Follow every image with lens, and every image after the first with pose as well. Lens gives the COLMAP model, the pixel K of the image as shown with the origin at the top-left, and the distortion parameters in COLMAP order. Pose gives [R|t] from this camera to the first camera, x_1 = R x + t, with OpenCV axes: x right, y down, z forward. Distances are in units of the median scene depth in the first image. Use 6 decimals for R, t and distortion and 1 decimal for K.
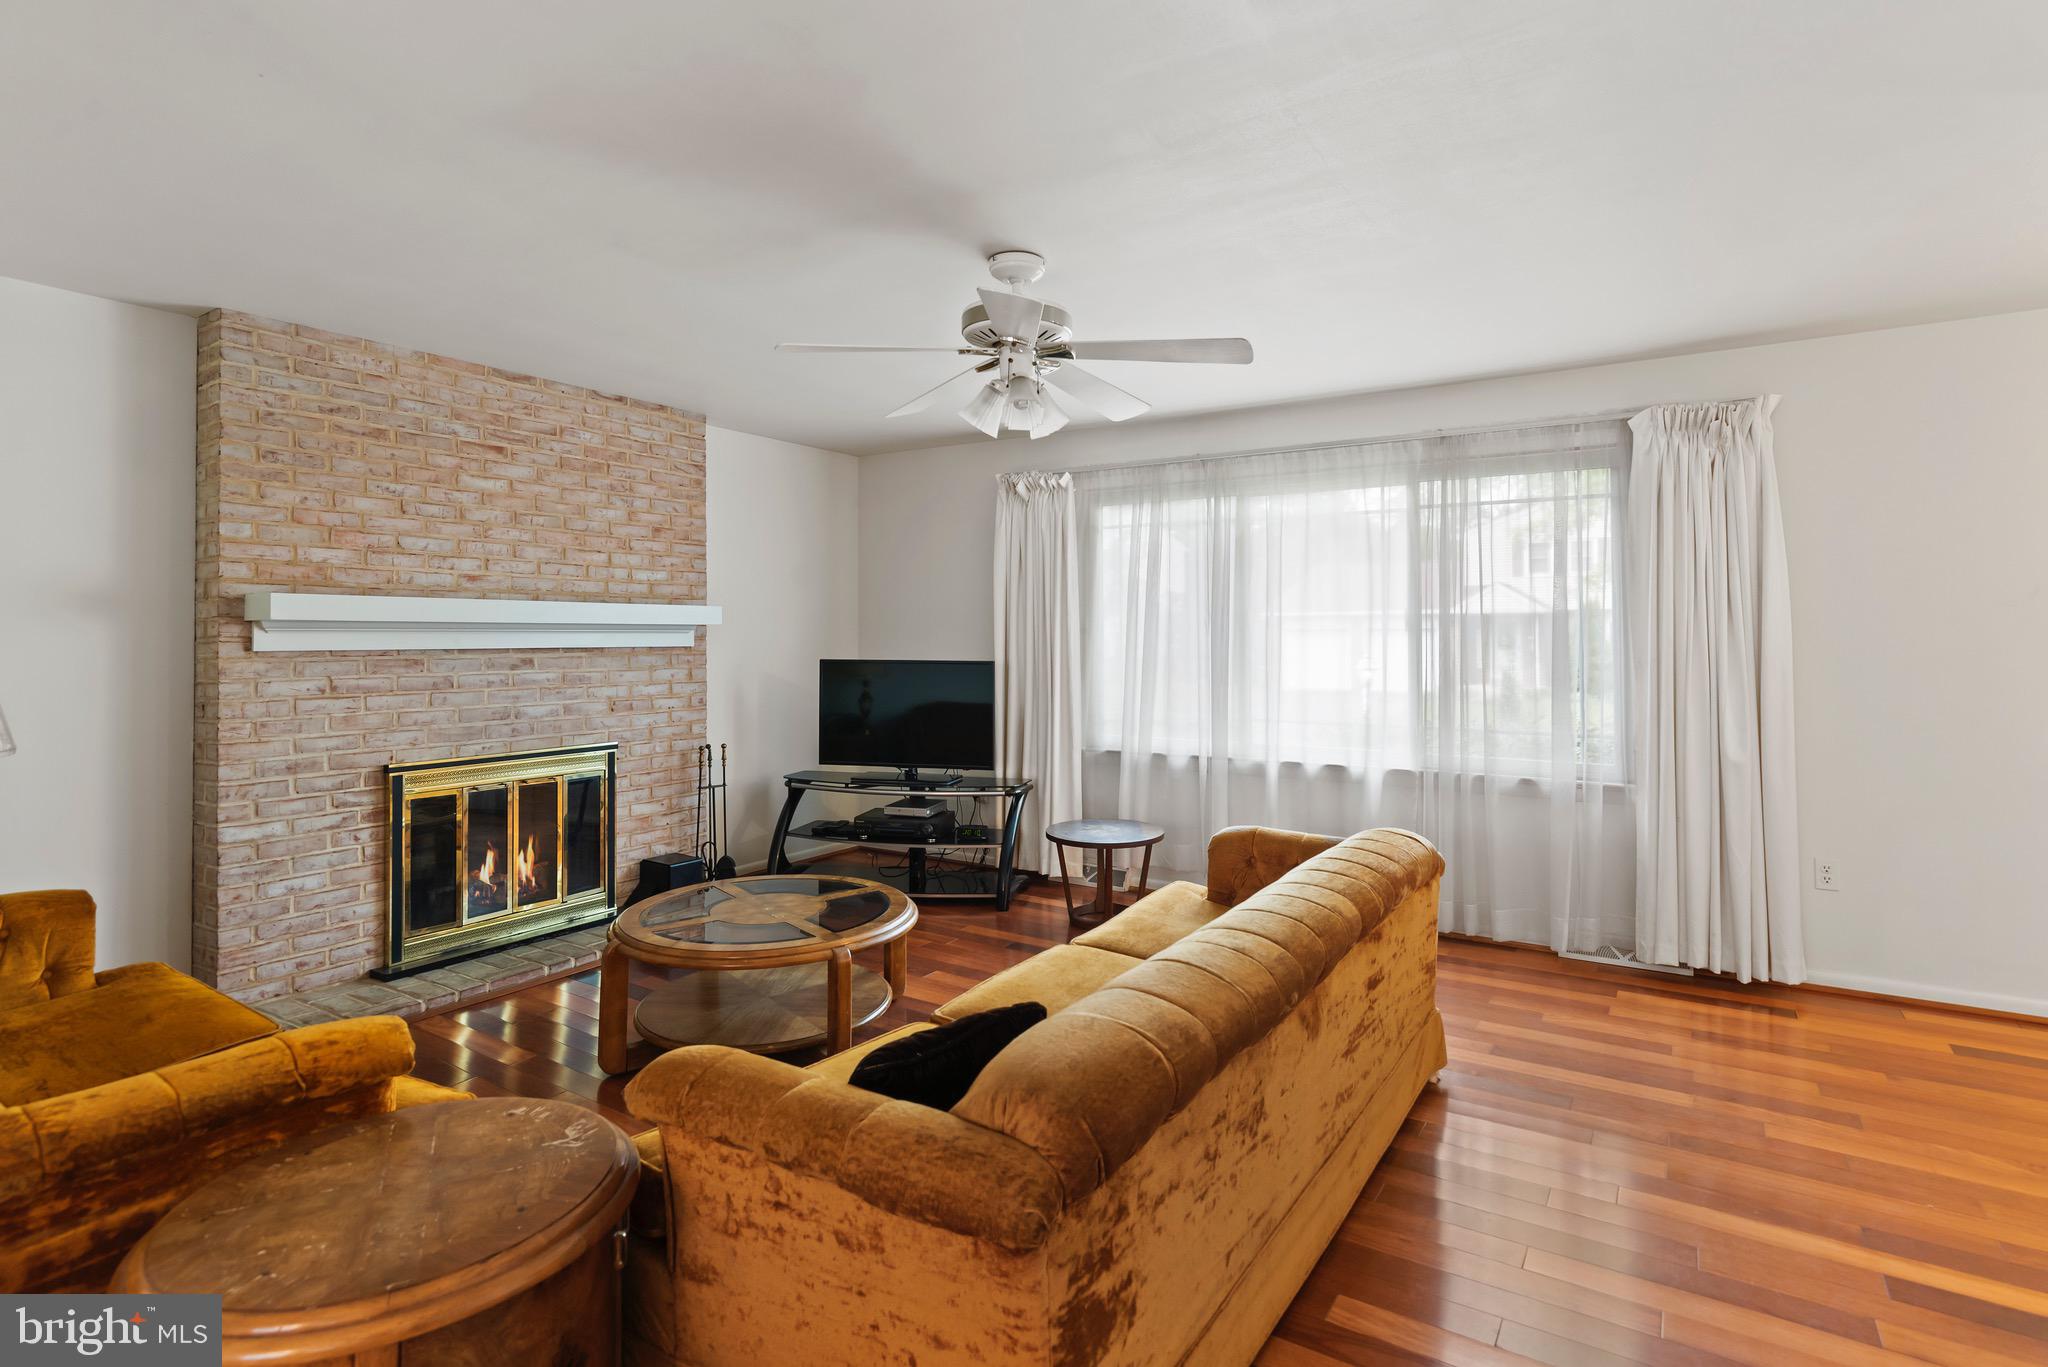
lens RADIAL K [[1020.8, 0, 1050.6], [0, 1020.8, 623.5], [0, 0, 1]] dist [-0.001651, 0.000798]
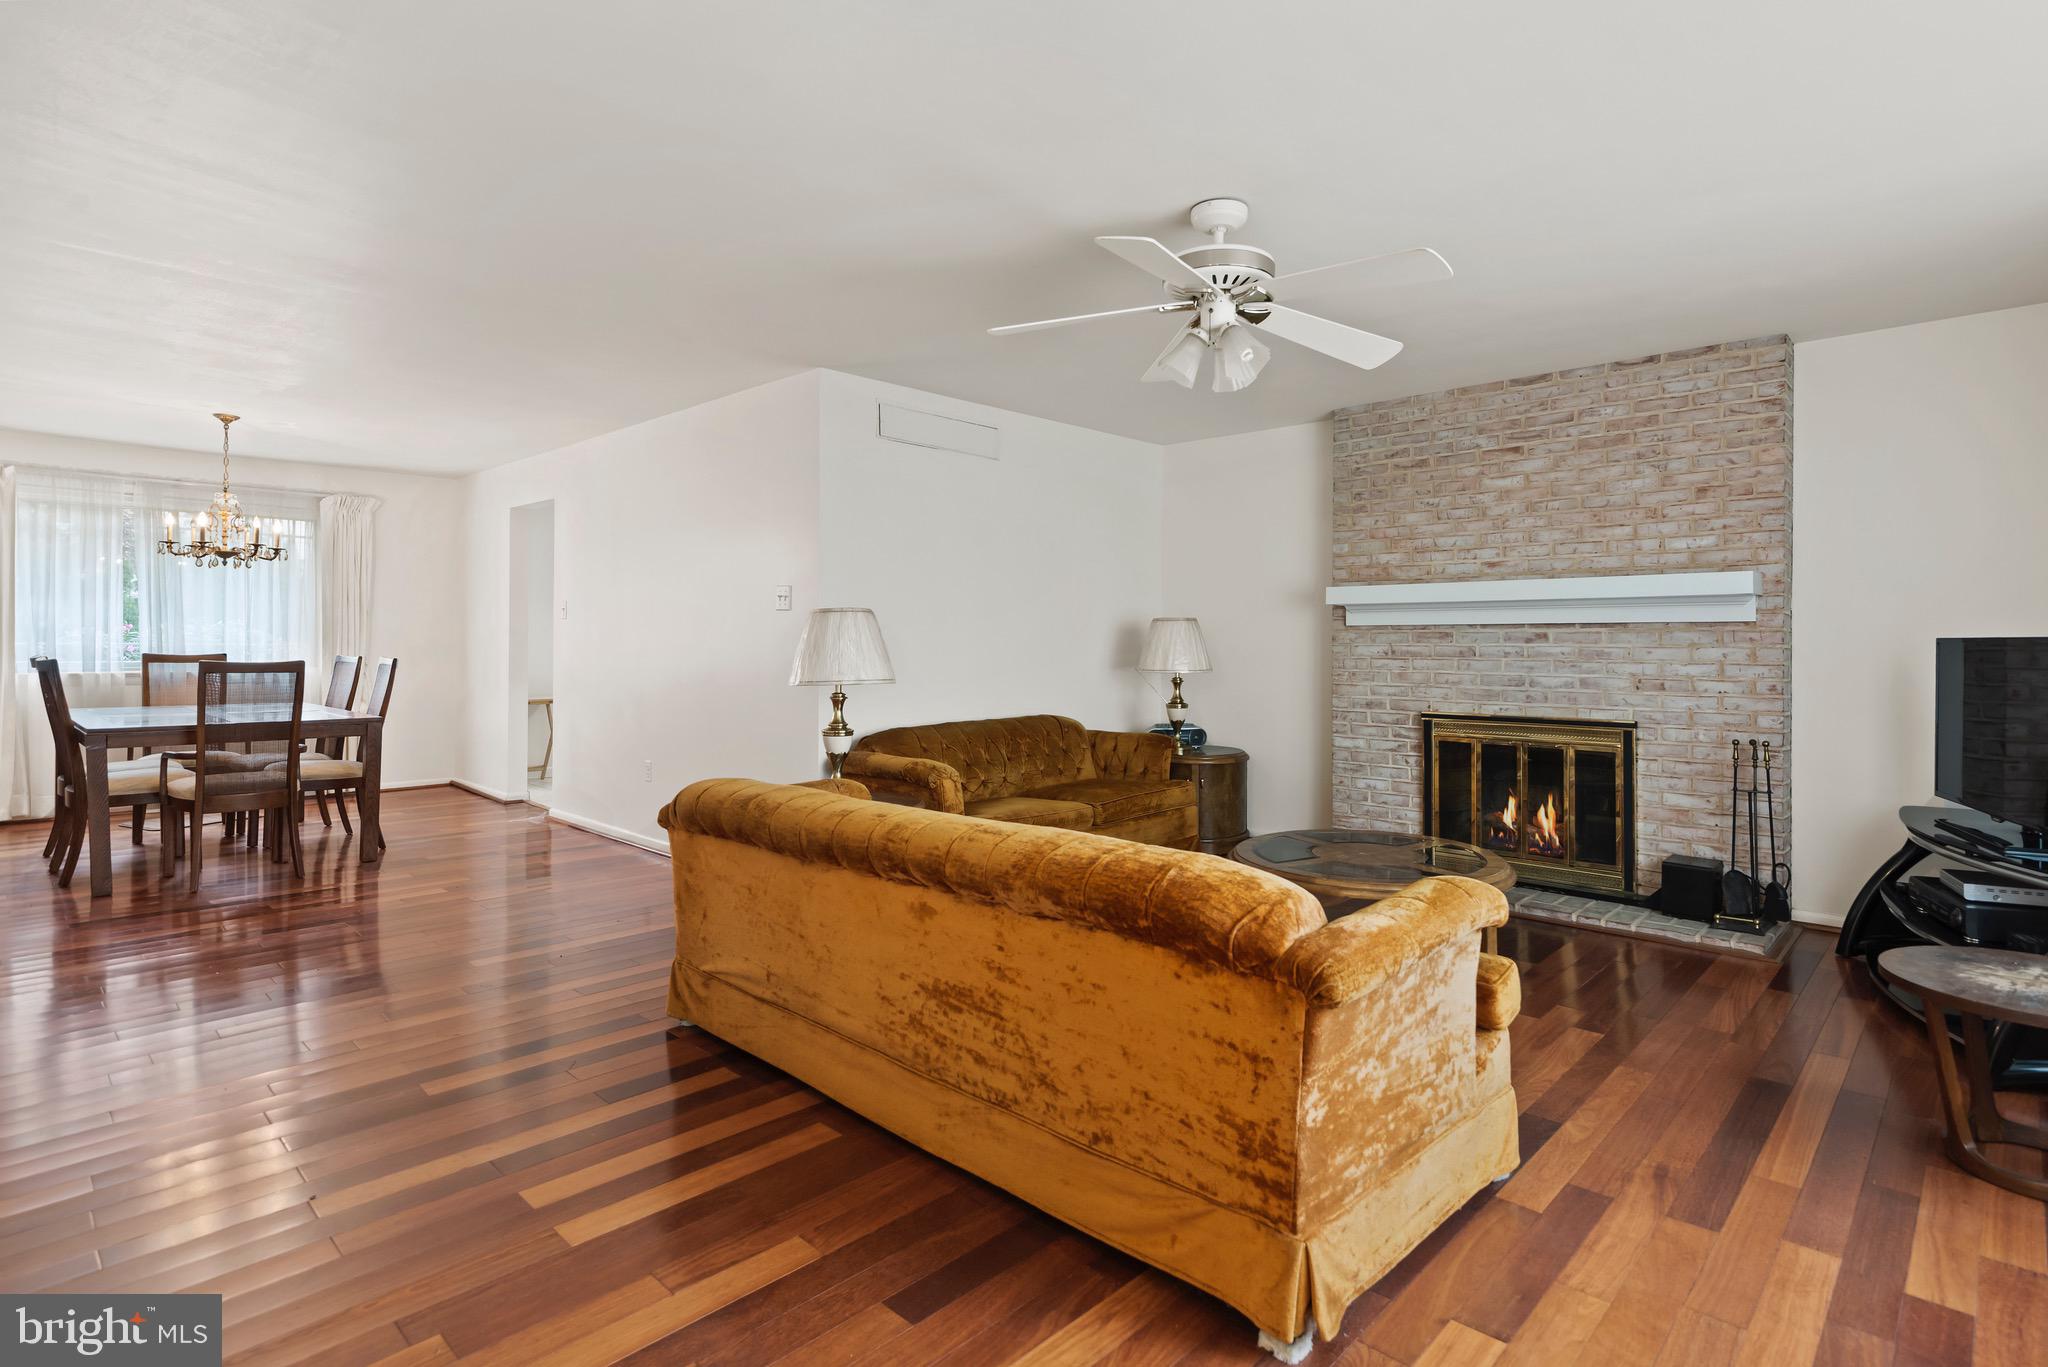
lens RADIAL K [[1020.8, 0, 1050.8], [0, 1020.8, 640.8], [0, 0, 1]] dist [-0.001651, 0.000798]
pose [[-0.192193, 0.002190, -0.981355, 0.678013], [0.012195, 0.999926, -0.000157, 0.037141], [0.981281, -0.011998, -0.192206, 0.704909]]
